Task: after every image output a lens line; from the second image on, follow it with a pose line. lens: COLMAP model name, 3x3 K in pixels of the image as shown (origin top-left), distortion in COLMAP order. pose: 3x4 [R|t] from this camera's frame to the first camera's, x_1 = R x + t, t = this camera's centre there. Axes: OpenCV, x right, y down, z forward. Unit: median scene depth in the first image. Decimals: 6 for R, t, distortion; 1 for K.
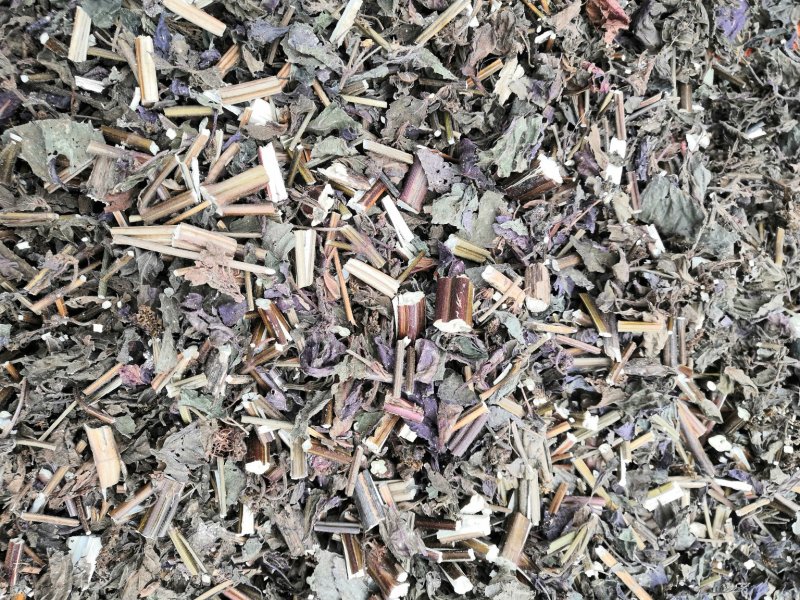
lens RADIAL K [[627.4, 0, 400.0], [0, 627.4, 300.0], [0, 0, 1]] dist [-0.050249, 0.062406]
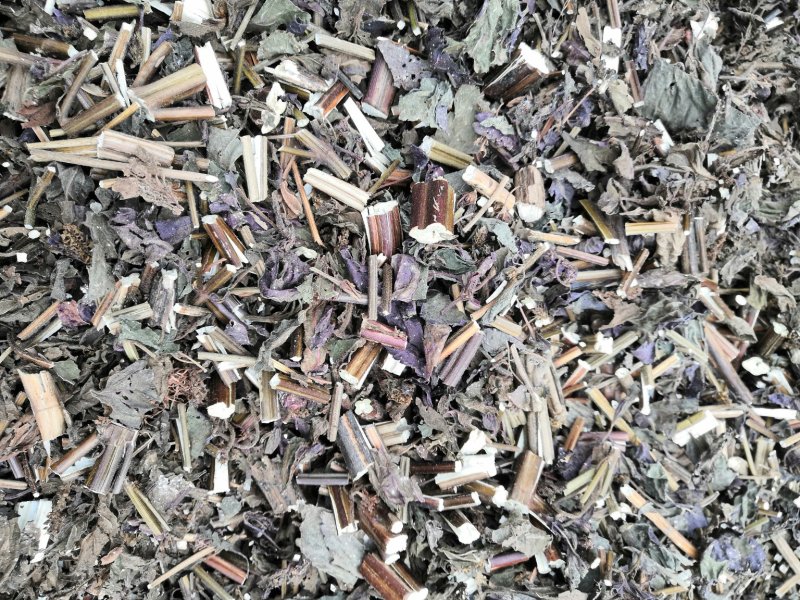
lens RADIAL K [[627.4, 0, 400.0], [0, 627.4, 300.0], [0, 0, 1]] dist [-0.050249, 0.062406]
pose [[0.996372, -0.076006, -0.038286, 0.062307], [0.076090, 0.997101, 0.000763, 0.119544], [0.038117, -0.003673, 0.999267, 0.118292]]
